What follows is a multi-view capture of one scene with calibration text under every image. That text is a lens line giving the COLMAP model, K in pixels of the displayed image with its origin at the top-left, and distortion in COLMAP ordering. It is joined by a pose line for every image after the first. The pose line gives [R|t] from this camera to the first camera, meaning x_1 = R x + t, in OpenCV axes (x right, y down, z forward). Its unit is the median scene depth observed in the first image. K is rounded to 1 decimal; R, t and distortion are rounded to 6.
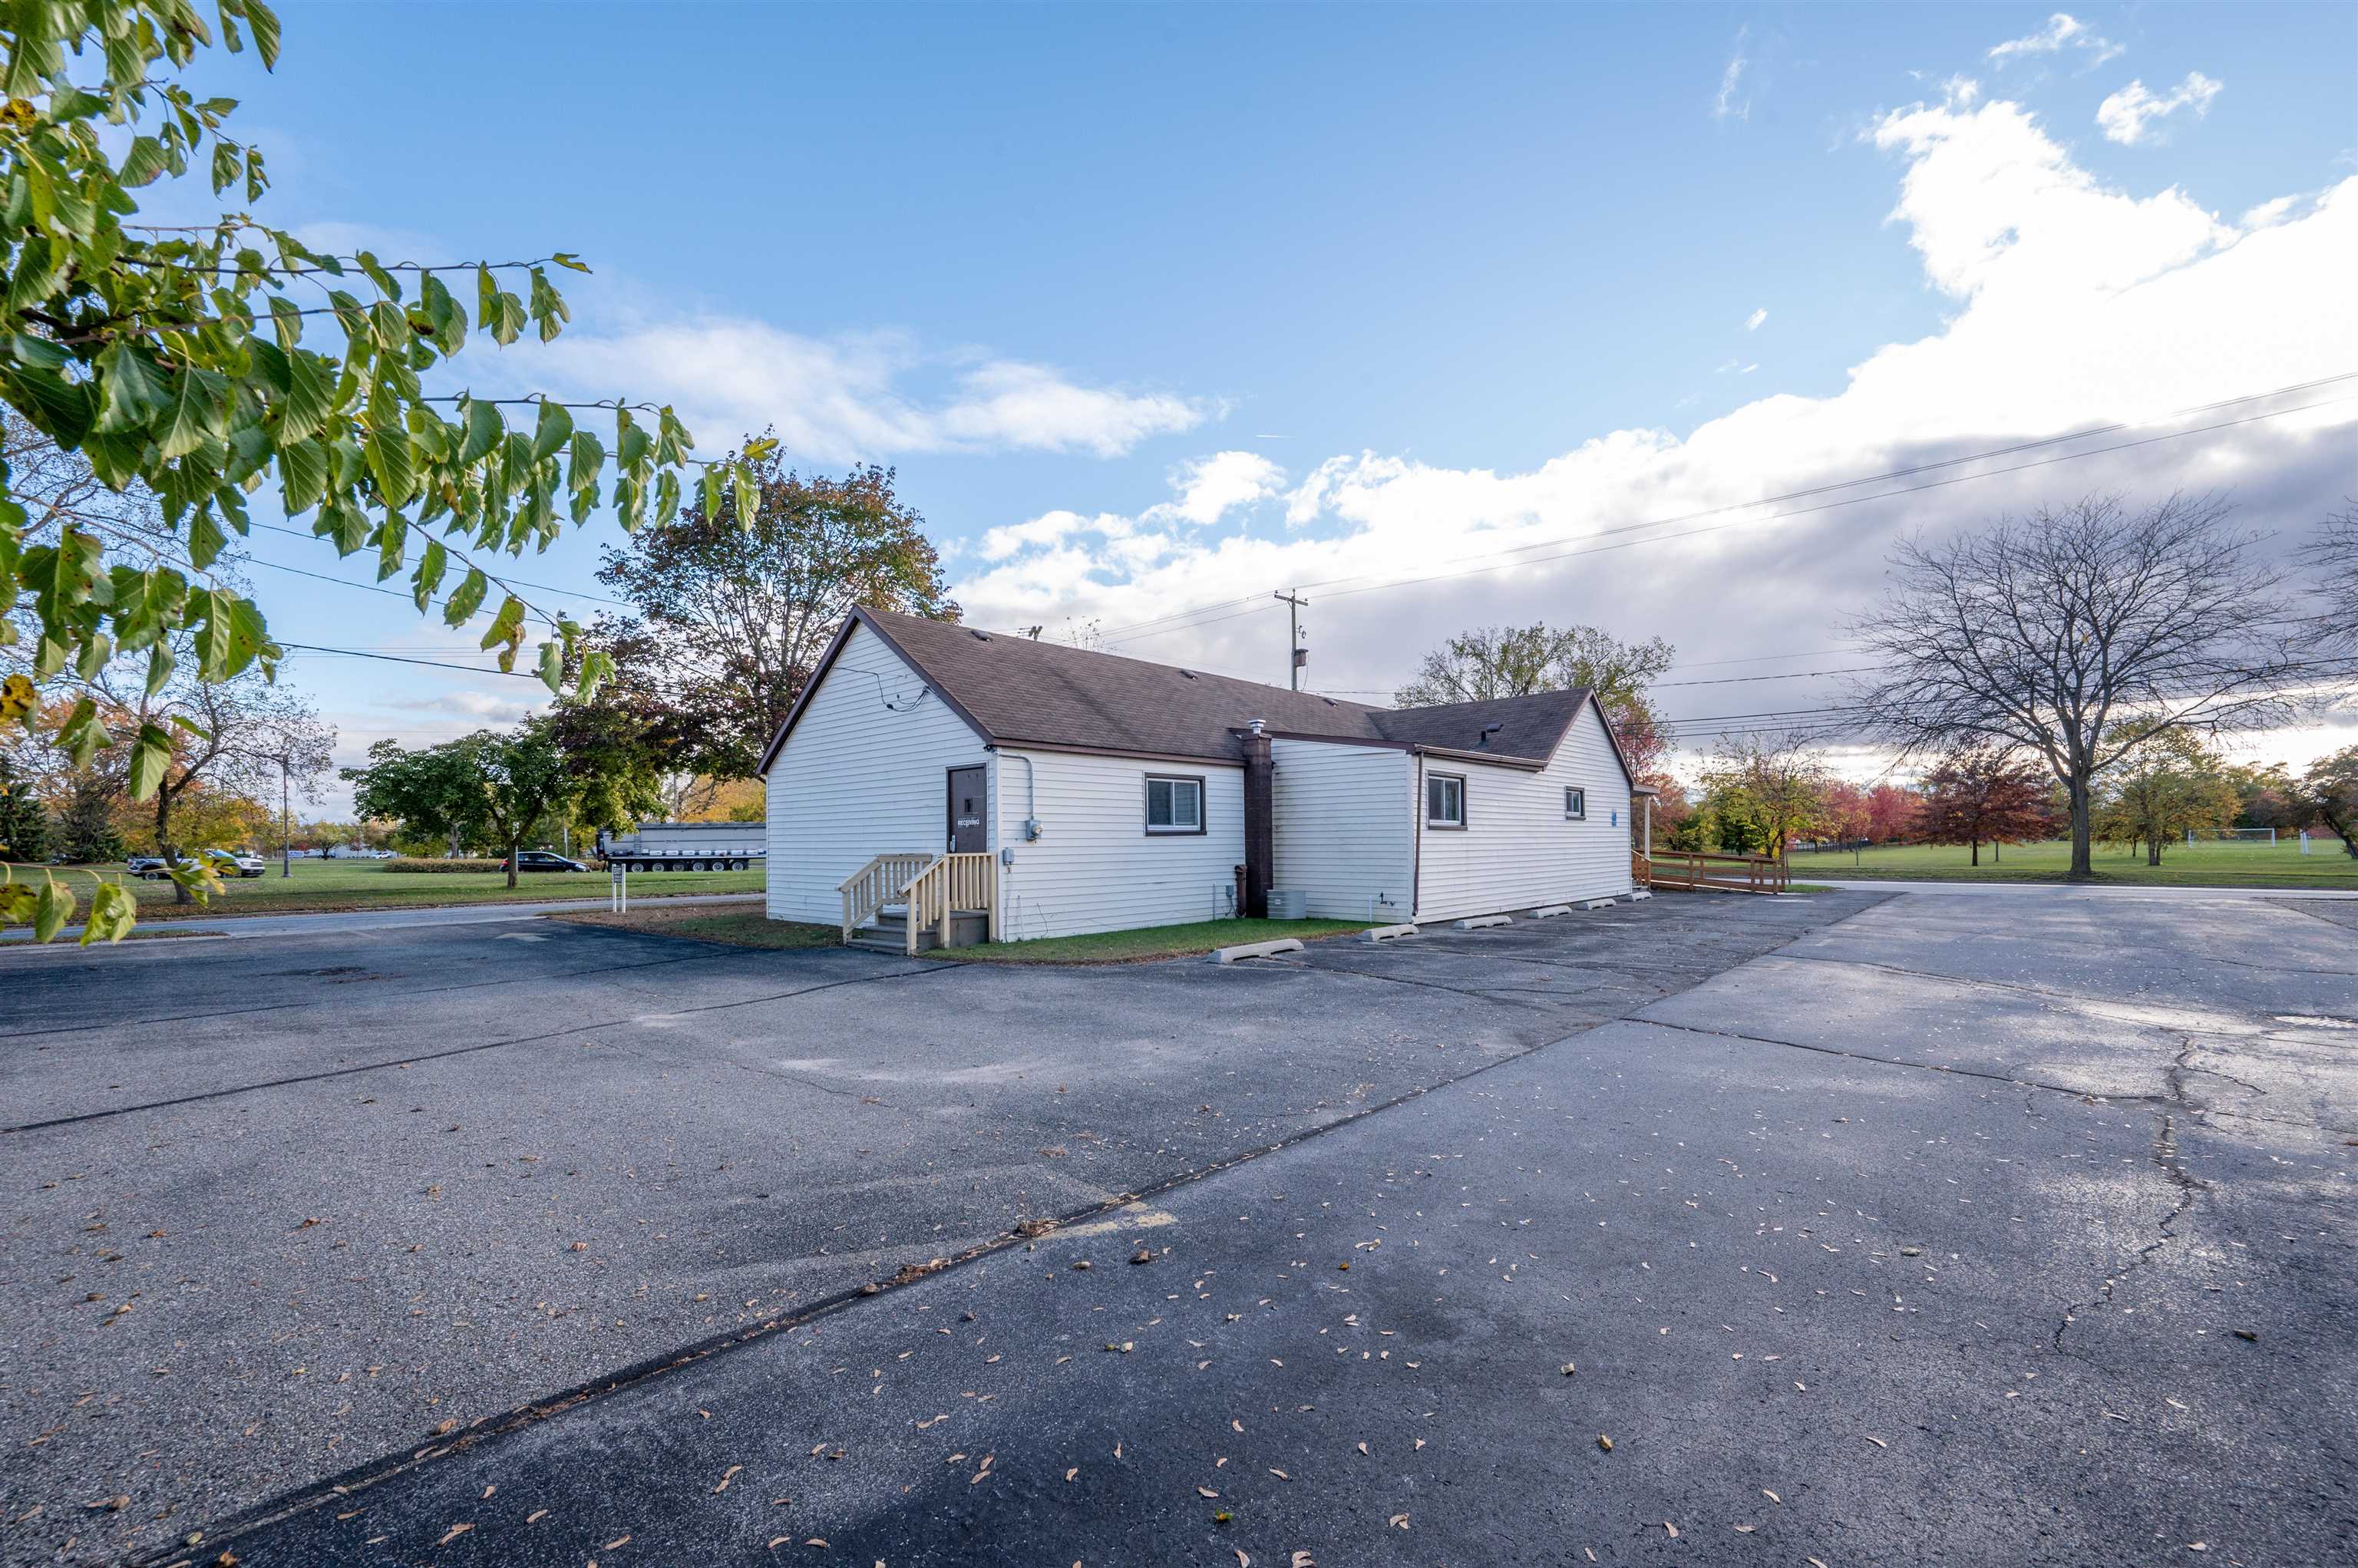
lens RADIAL K [[916.8, 0, 1187.4], [0, 916.8, 806.6], [0, 0, 1]] dist [0.000276, -0.000118]
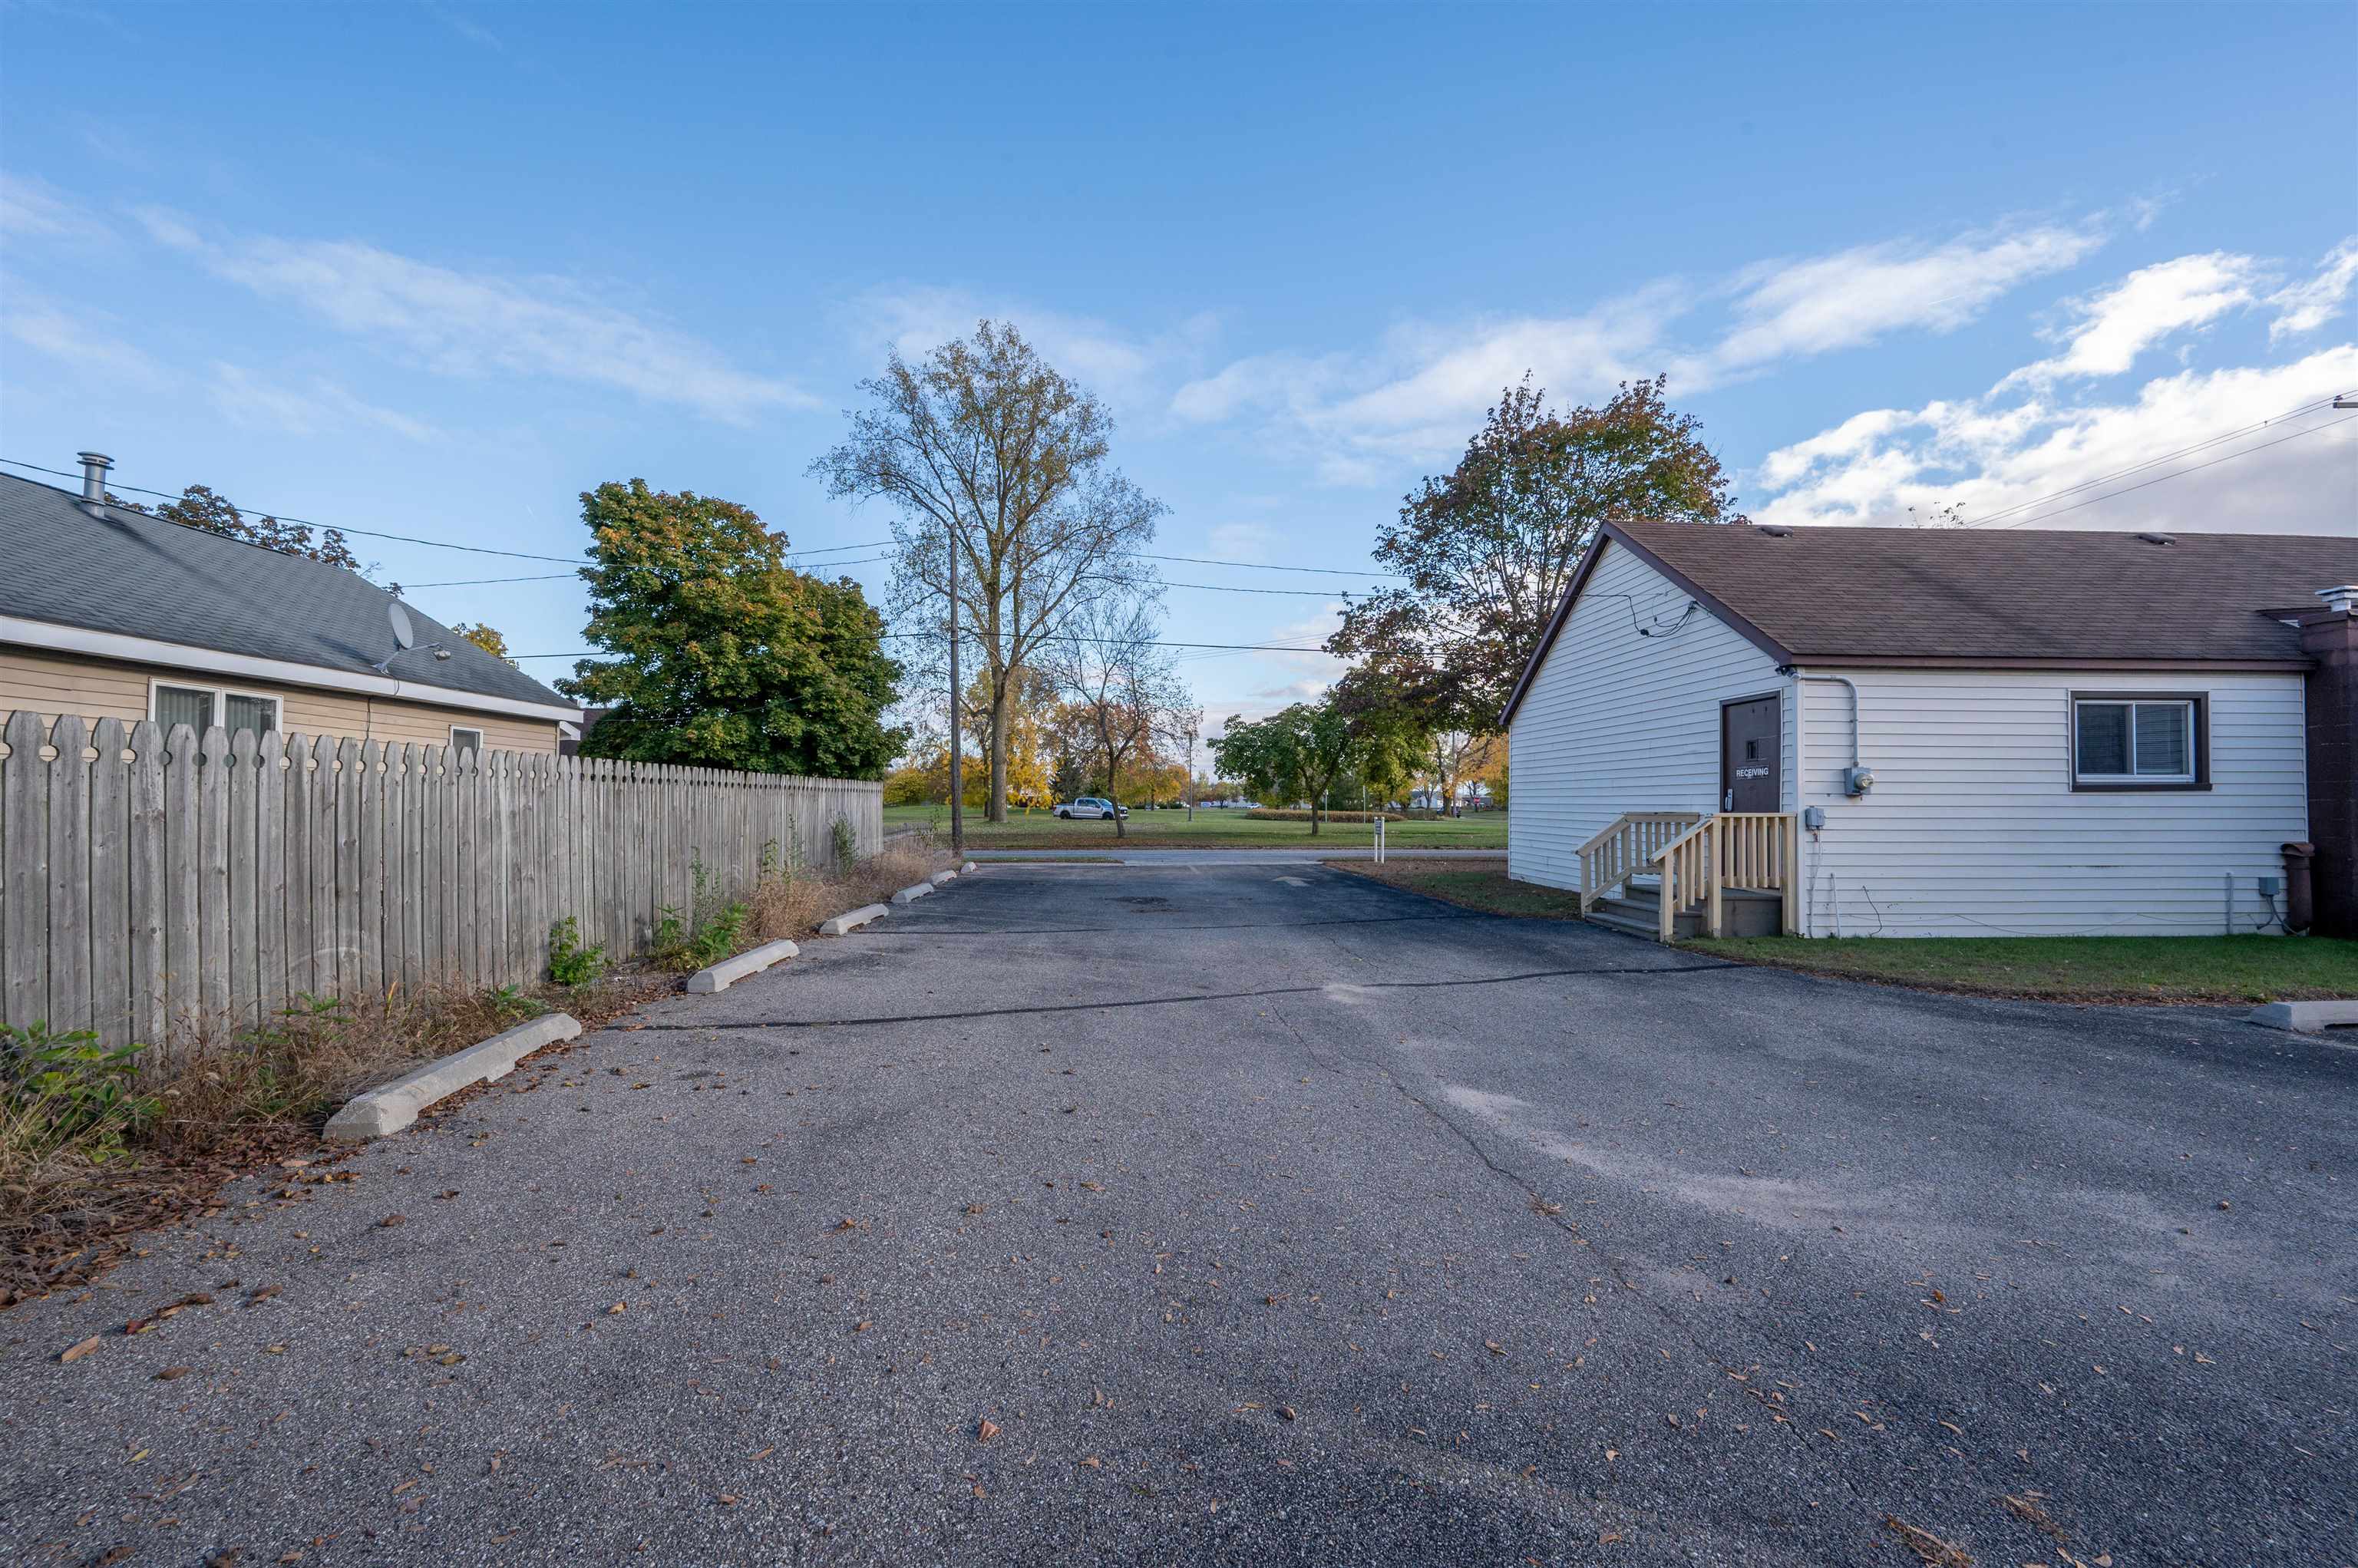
lens RADIAL K [[916.8, 0, 1187.4], [0, 916.8, 806.6], [0, 0, 1]] dist [0.000276, -0.000118]
pose [[0.701243, 0.014342, -0.712778, -0.025323], [0.019154, 0.999058, 0.038946, 0.006863], [0.712665, -0.040963, 0.700307, 0.133152]]
